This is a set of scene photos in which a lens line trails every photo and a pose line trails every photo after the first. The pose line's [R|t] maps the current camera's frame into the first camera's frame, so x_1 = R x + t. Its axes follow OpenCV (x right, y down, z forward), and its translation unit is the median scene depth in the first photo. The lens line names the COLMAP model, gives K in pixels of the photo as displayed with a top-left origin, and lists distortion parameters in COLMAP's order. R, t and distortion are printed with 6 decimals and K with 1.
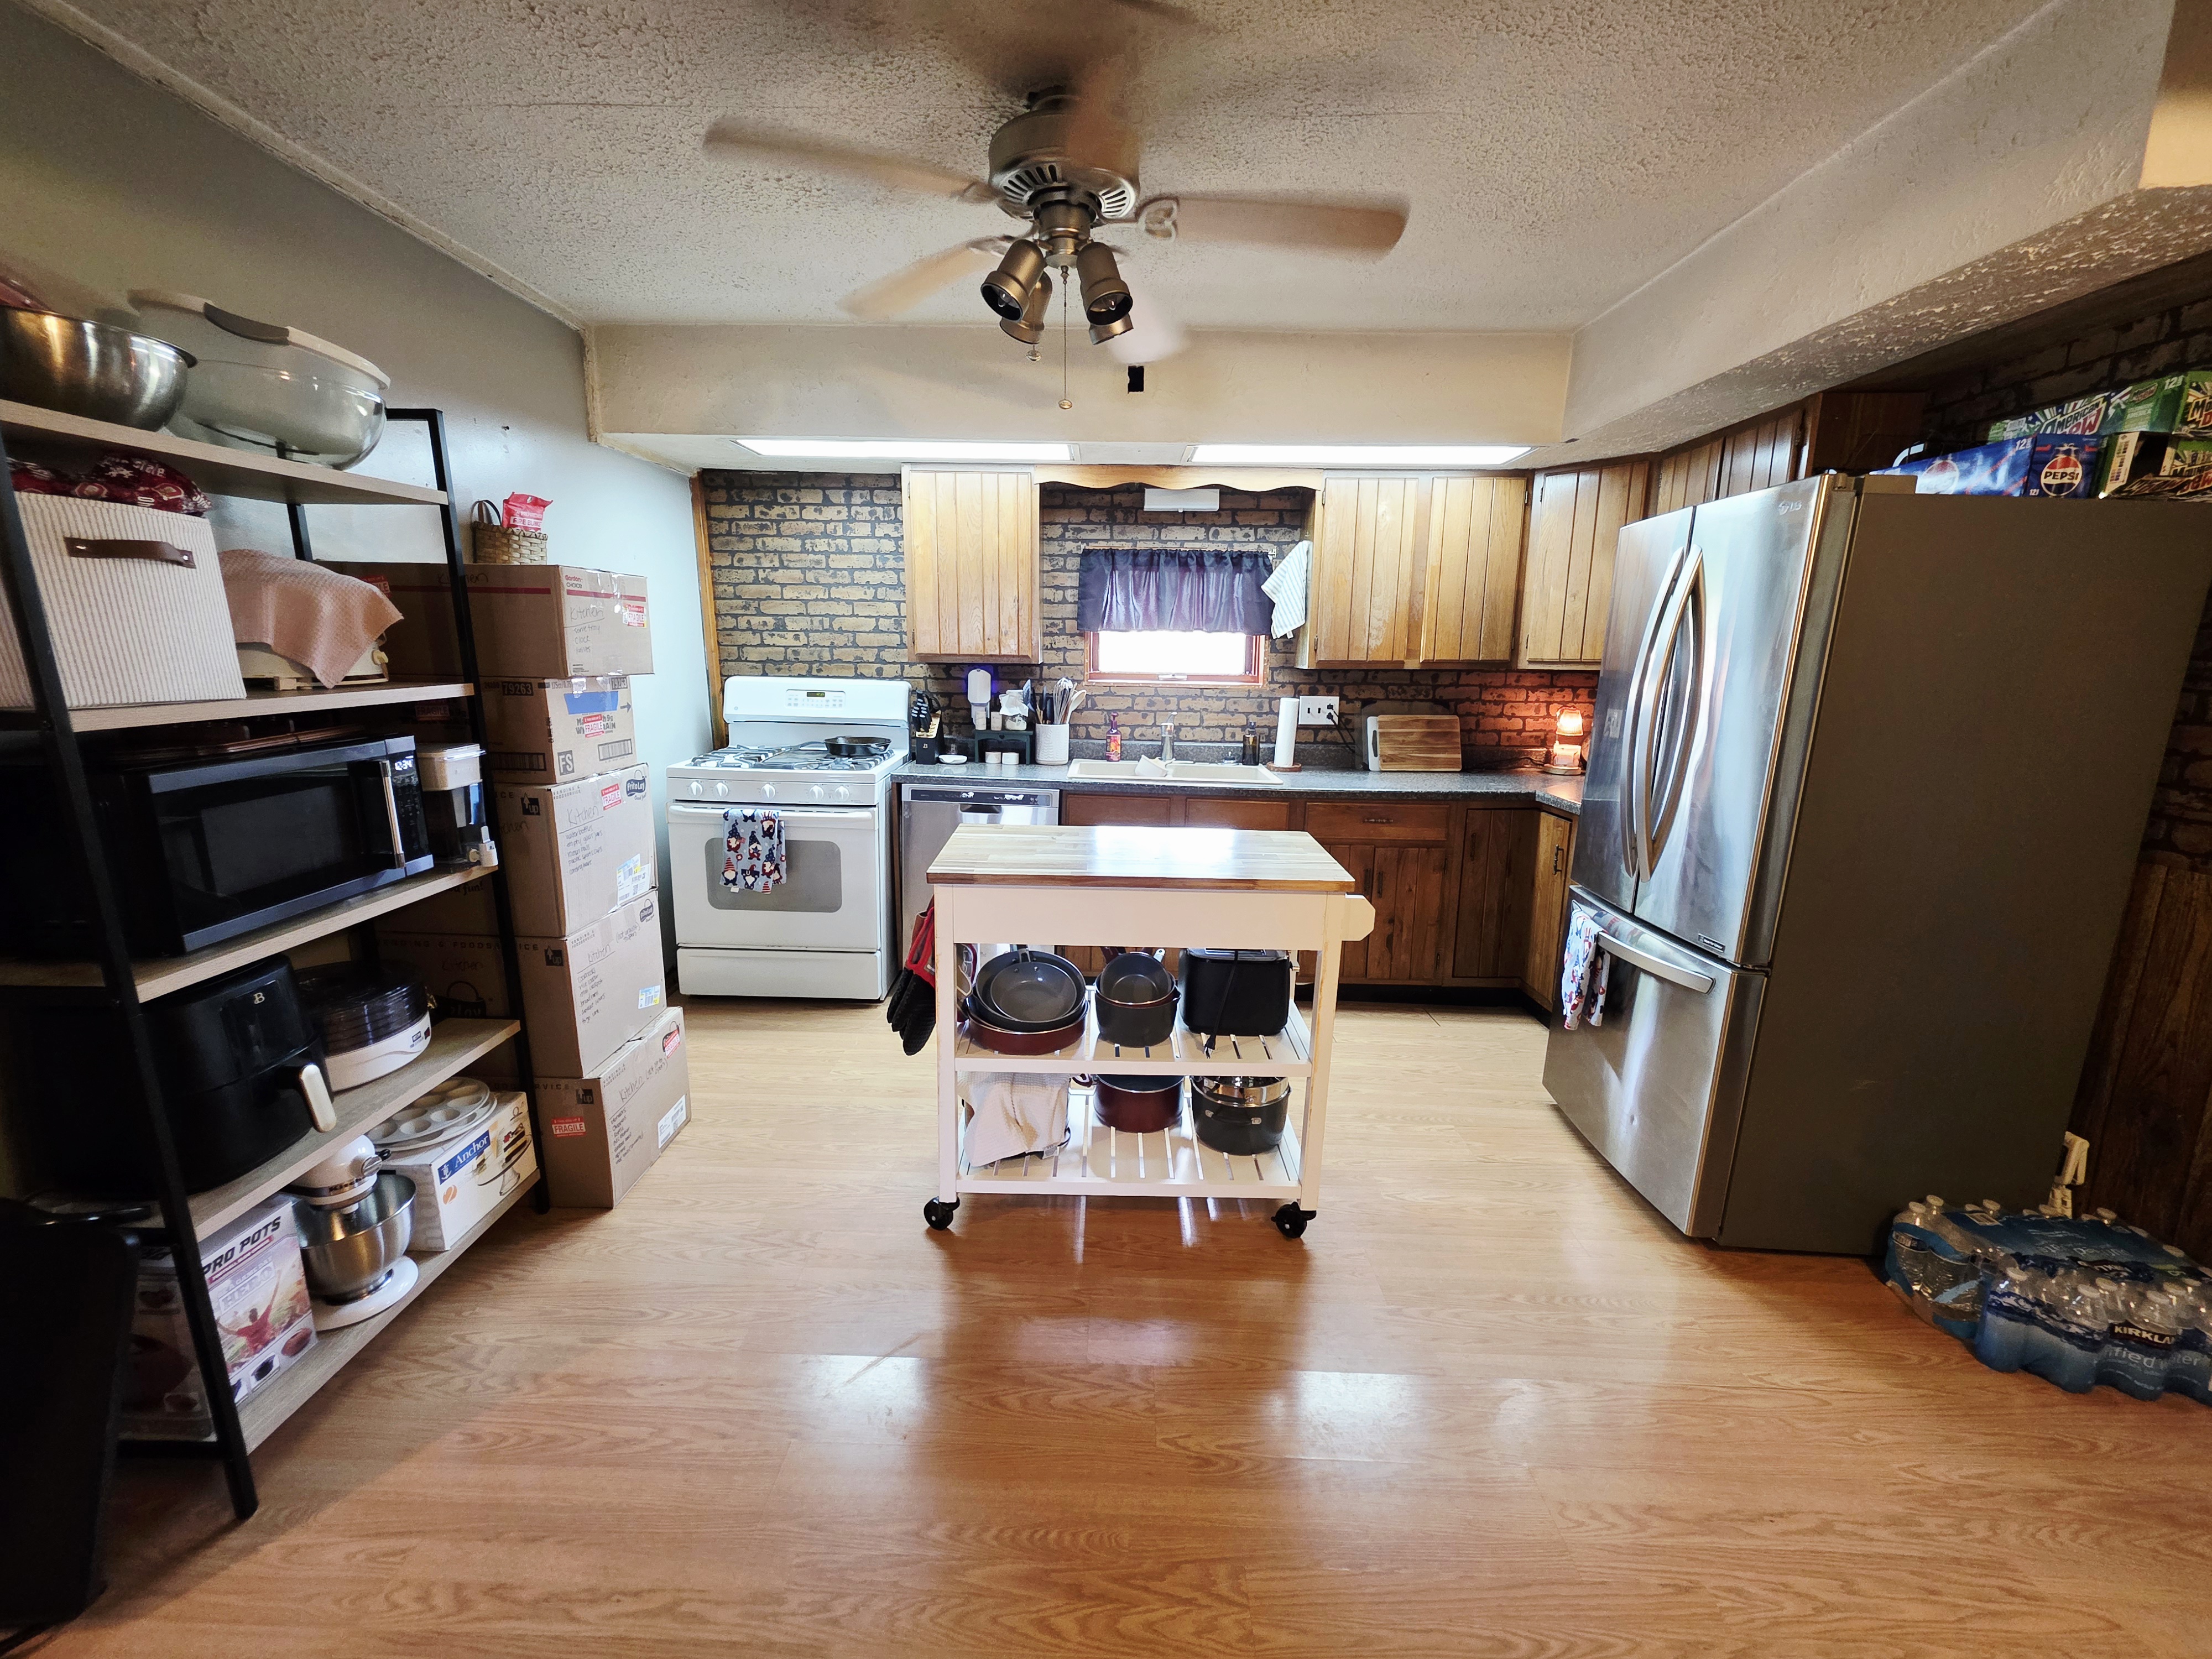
lens RADIAL K [[889.7, 0, 1103.2], [0, 889.7, 825.5], [0, 0, 1]] dist [0.005223, -0.000736]
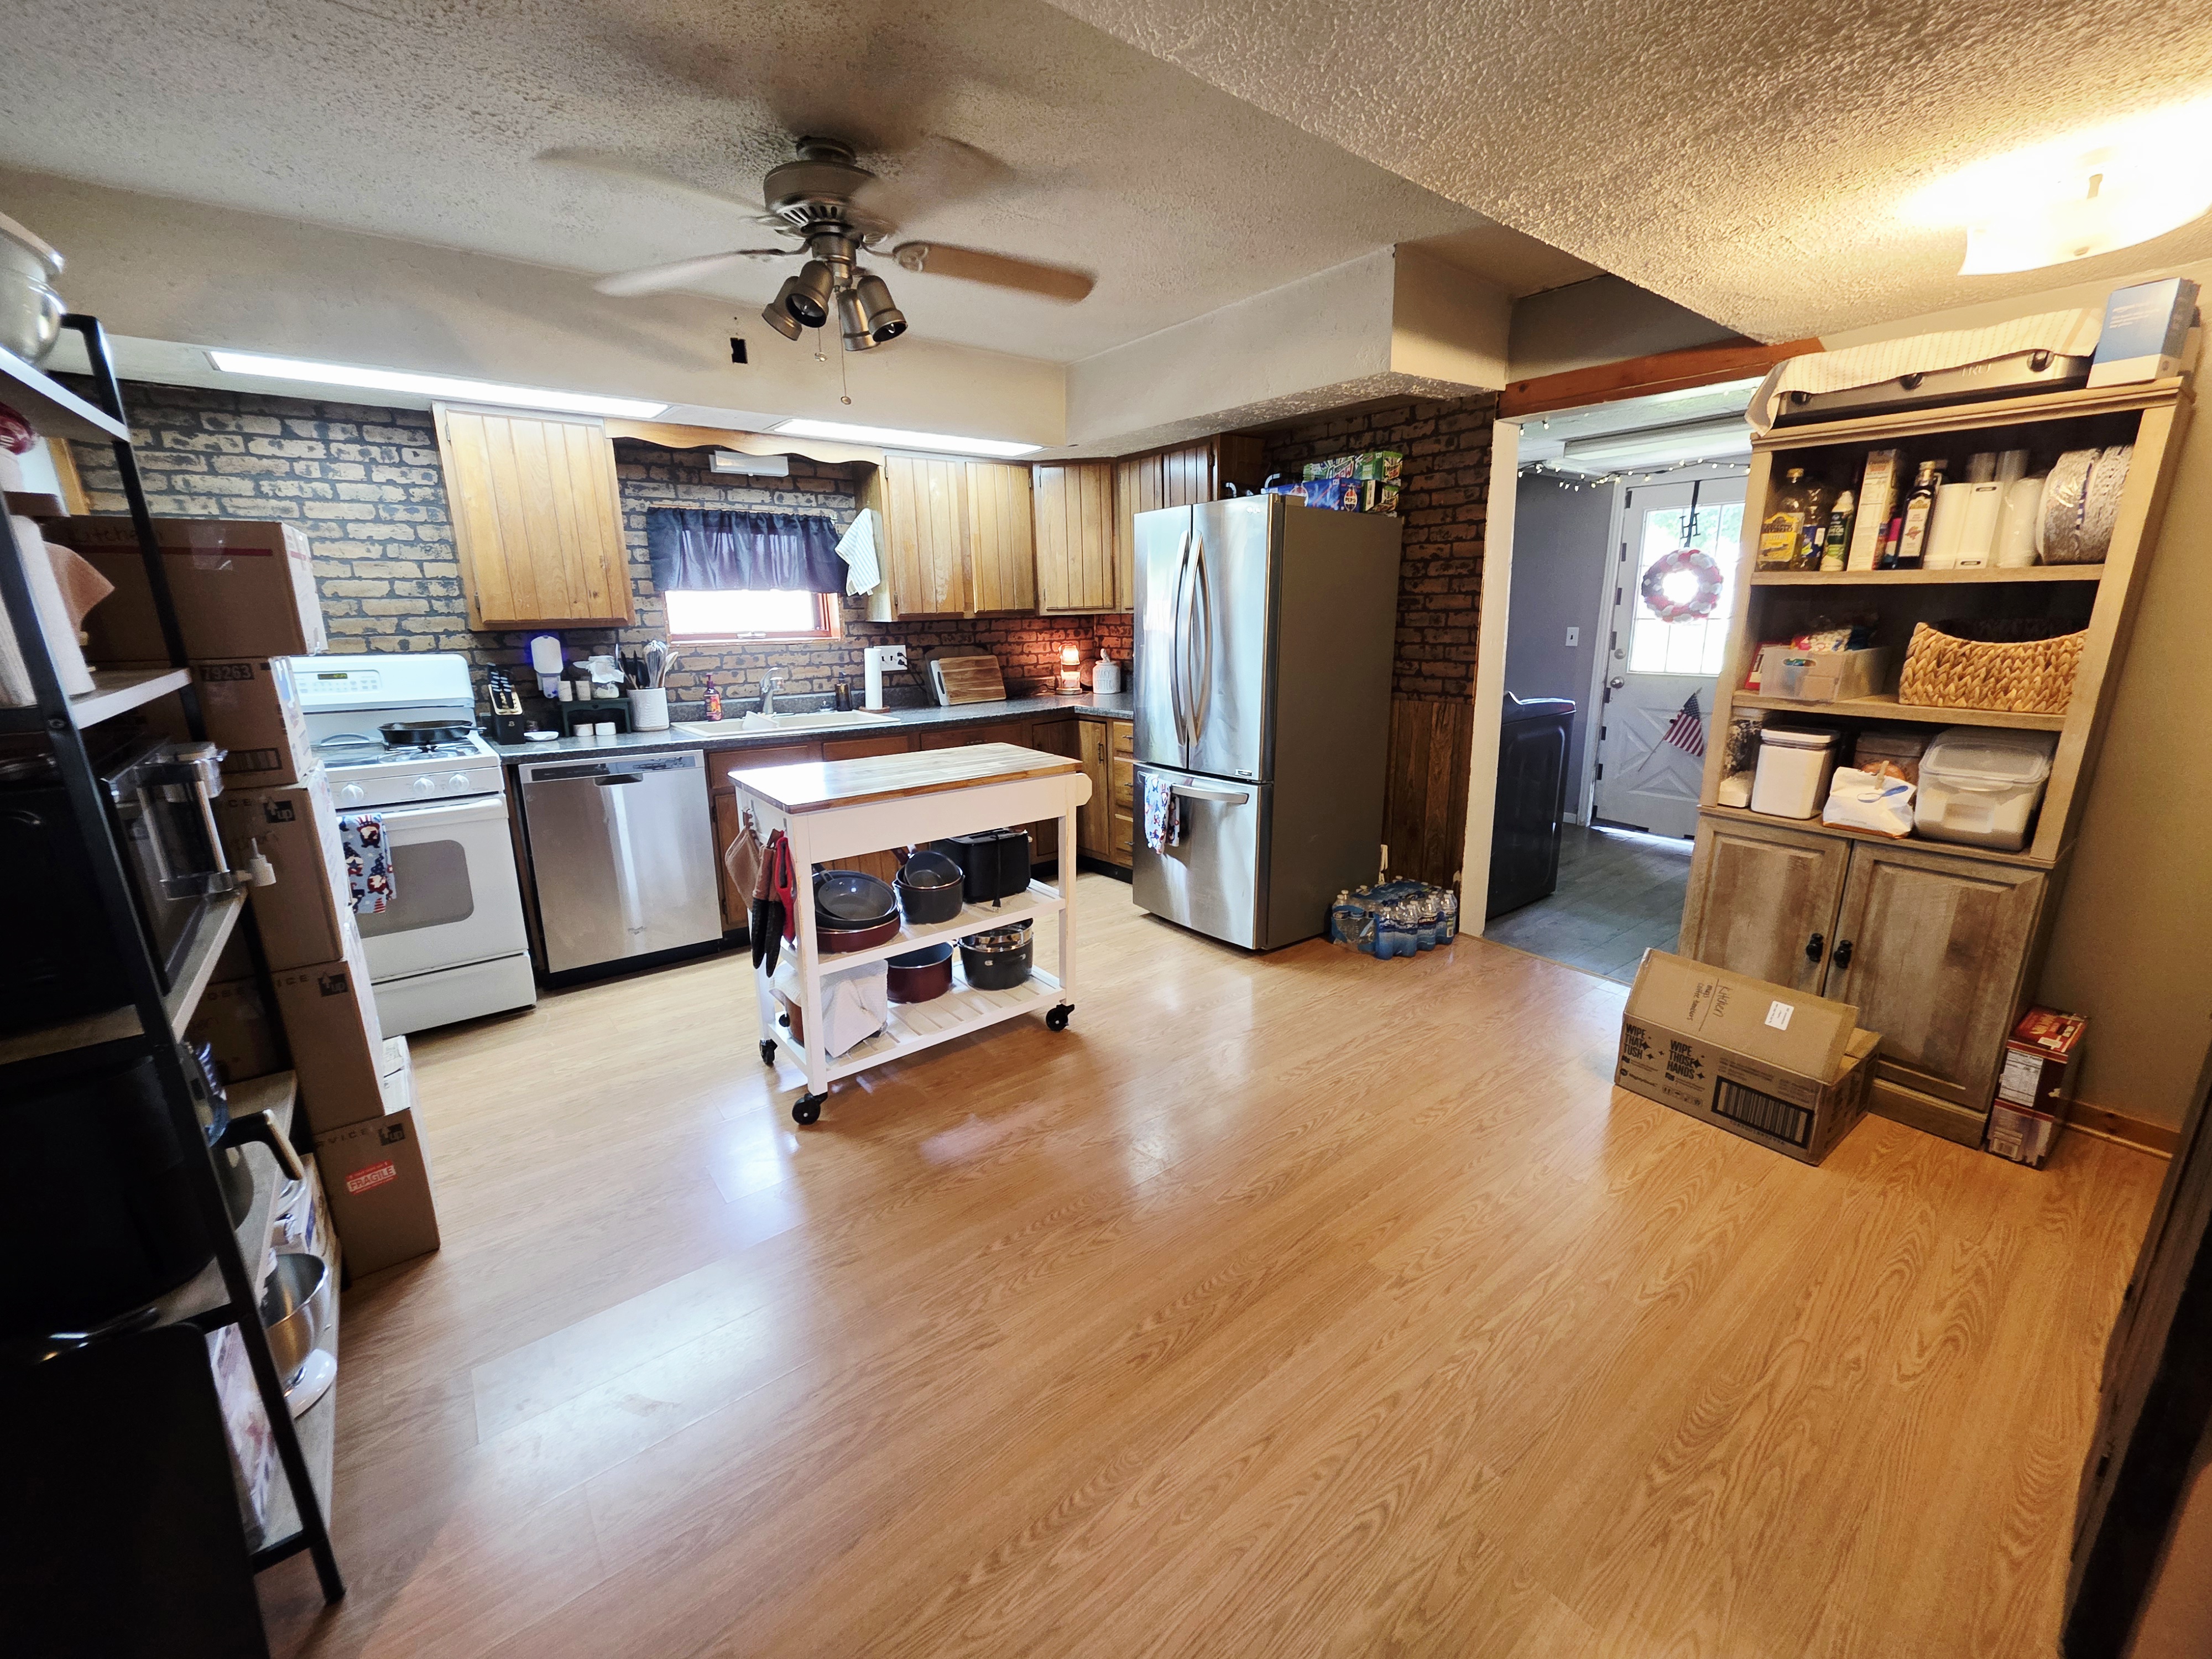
lens RADIAL K [[889.7, 0, 1109.1], [0, 889.7, 829.8], [0, 0, 1]] dist [0.005223, -0.000736]
pose [[0.767213, -0.182784, 0.614796, -0.354518], [0.151937, 0.983044, 0.102663, 0.017155], [-0.623136, 0.014646, 0.781976, -0.092171]]
